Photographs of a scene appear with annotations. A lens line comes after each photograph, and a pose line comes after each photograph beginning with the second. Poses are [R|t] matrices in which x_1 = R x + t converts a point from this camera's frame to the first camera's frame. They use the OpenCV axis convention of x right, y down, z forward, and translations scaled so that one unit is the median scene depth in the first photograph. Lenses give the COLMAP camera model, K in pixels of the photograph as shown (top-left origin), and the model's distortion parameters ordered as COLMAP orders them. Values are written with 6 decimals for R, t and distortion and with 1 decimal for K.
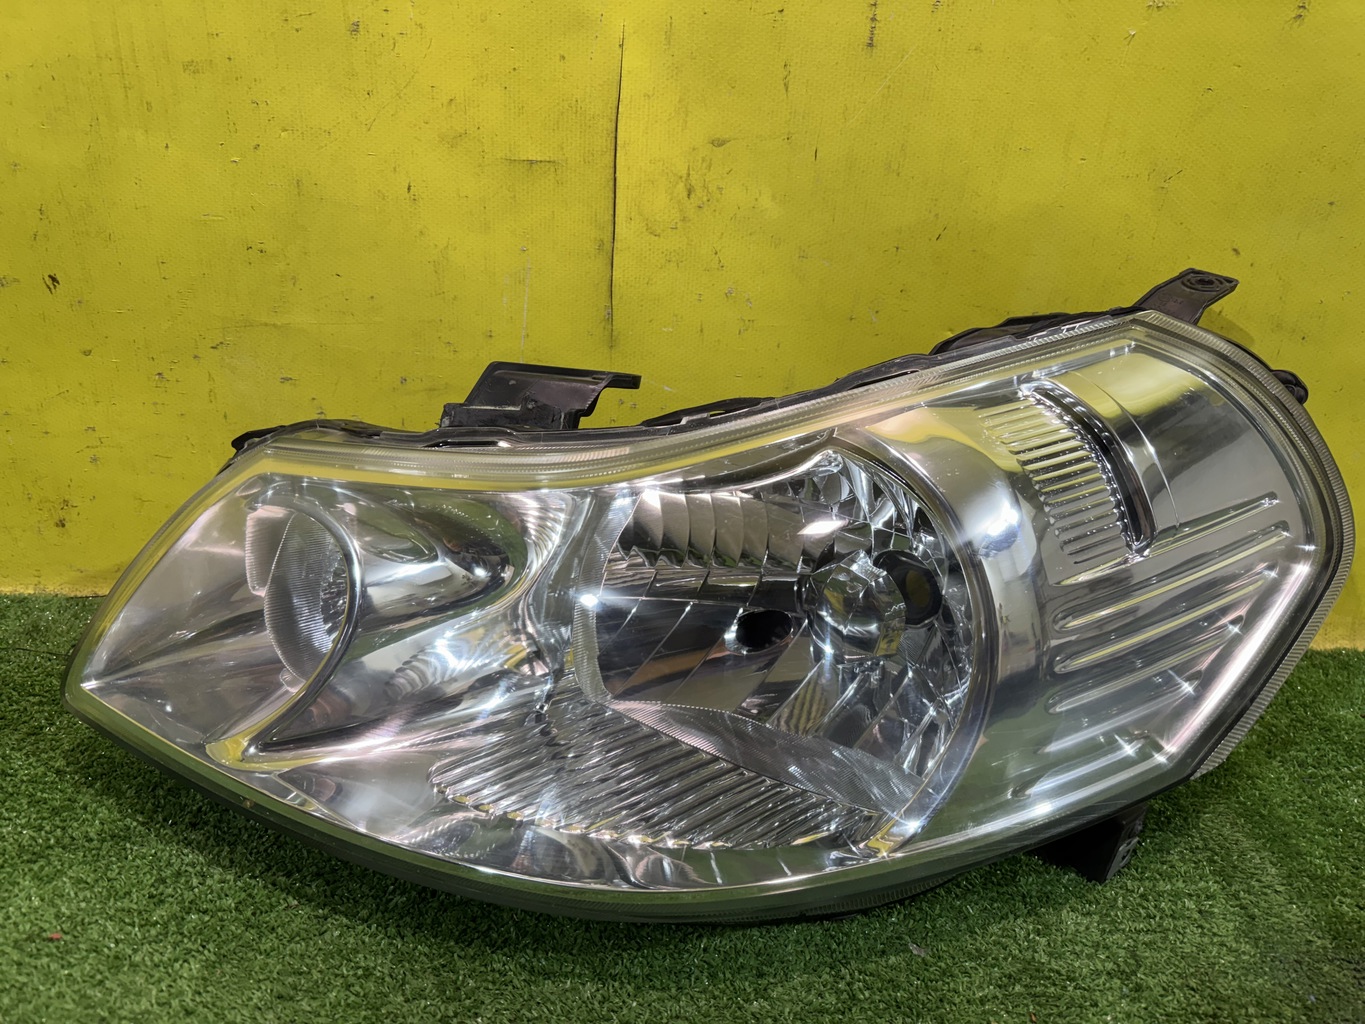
lens RADIAL K [[977.2, 0, 673.6], [0, 977.2, 502.8], [0, 0, 1]] dist [0.011597, -0.037423]
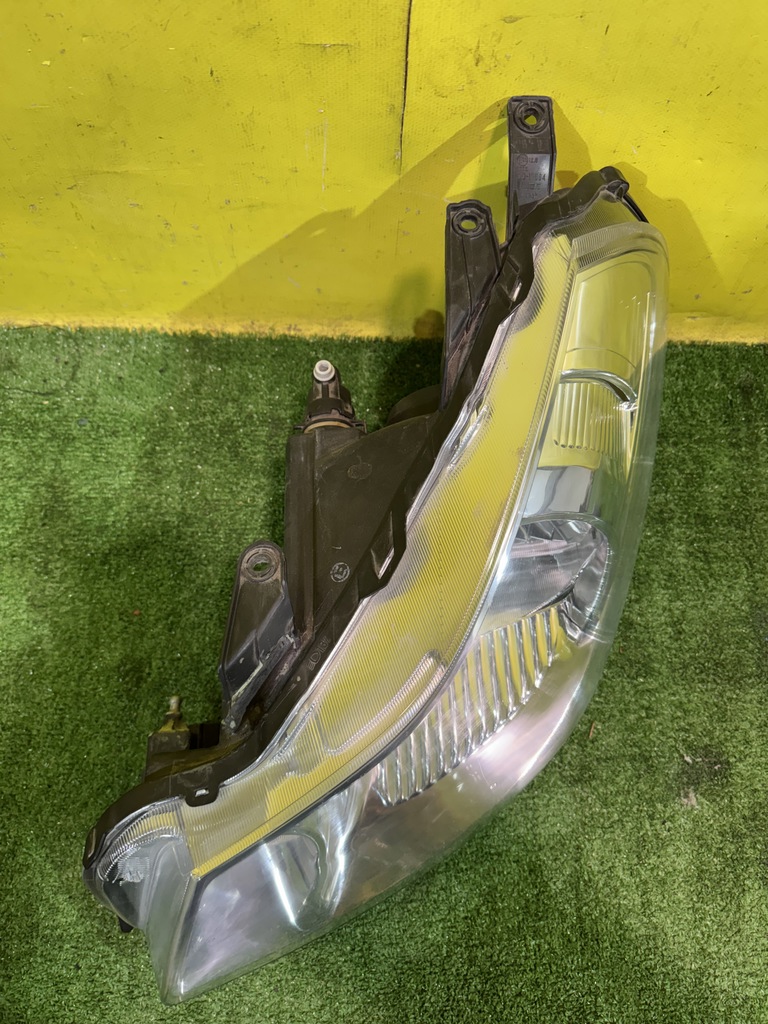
lens RADIAL K [[733.1, 0, 375.8], [0, 733.1, 527.5], [0, 0, 1]] dist [0.011597, -0.037423]
pose [[0.998819, 0.004357, -0.048392, -0.053228], [0.033824, 0.652658, 0.756897, -0.601614], [0.034882, -0.757640, 0.651740, 0.119799]]
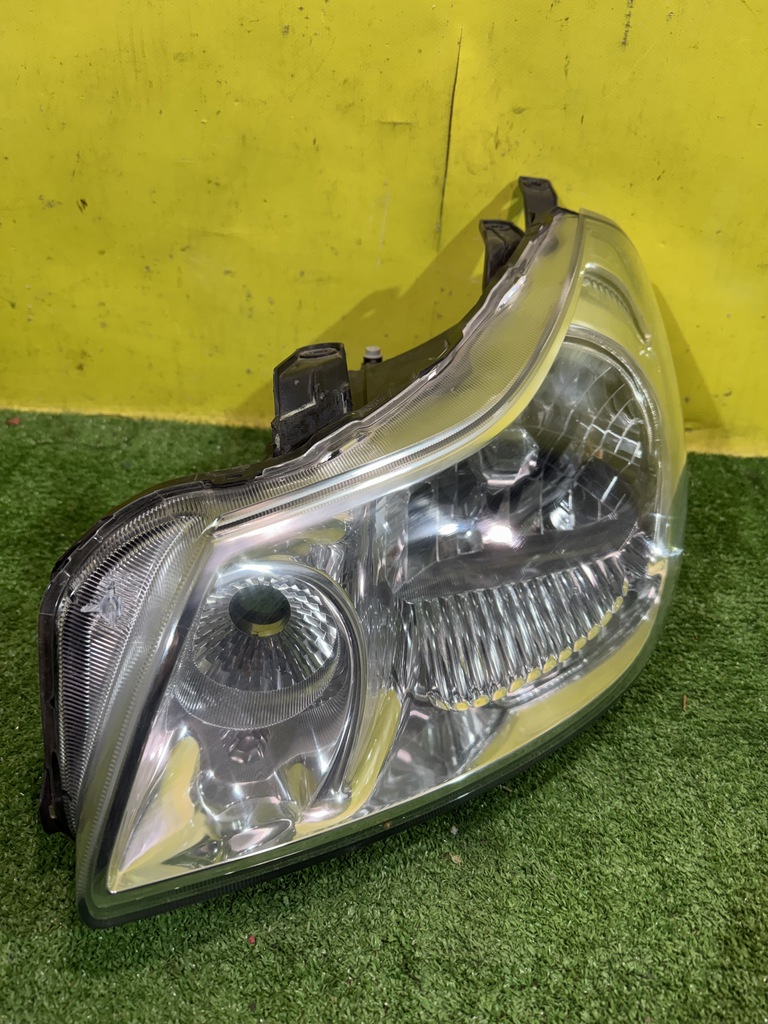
lens RADIAL K [[733.1, 0, 382.7], [0, 733.1, 511.0], [0, 0, 1]] dist [0.011597, -0.037423]
pose [[0.999490, 0.018024, -0.026356, -0.124289], [-0.014277, 0.990601, 0.136034, 0.096958], [0.028560, -0.135588, 0.990354, -0.220284]]
